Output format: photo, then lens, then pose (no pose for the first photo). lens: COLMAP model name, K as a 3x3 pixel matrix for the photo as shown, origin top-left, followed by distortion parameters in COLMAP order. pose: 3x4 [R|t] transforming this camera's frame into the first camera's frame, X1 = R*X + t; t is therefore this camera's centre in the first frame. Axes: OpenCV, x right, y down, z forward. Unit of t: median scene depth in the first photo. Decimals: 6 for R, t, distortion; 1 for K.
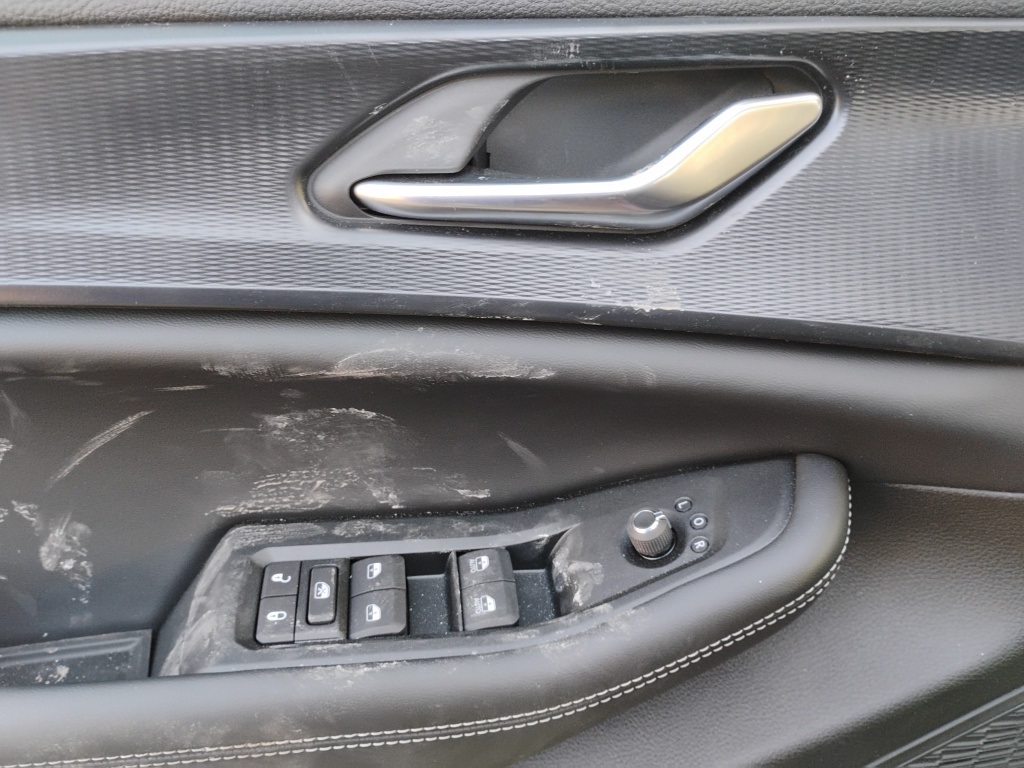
lens RADIAL K [[837.0, 0, 521.0], [0, 837.0, 374.7], [0, 0, 1]] dist [0.065151, -0.098787]
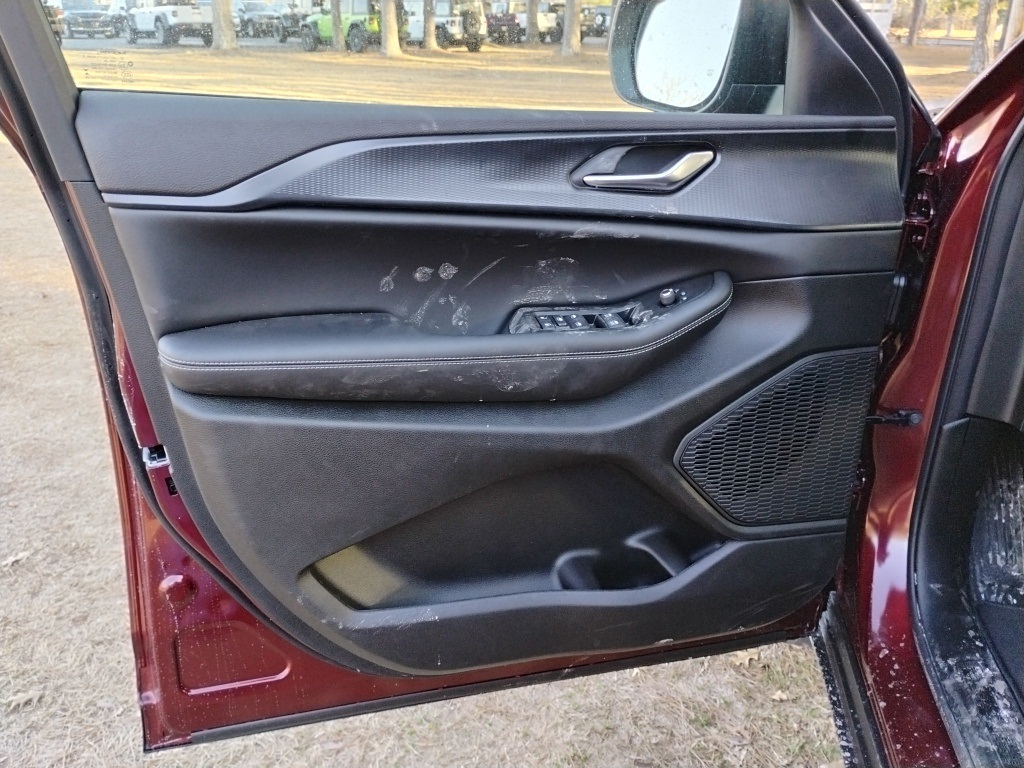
lens RADIAL K [[830.4, 0, 508.9], [0, 830.4, 405.5], [0, 0, 1]] dist [0.057533, -0.085180]
pose [[0.994318, -0.035647, 0.100305, -0.764758], [0.047194, 0.992219, -0.115210, 0.943172], [-0.095417, 0.119289, 0.988264, -1.944939]]
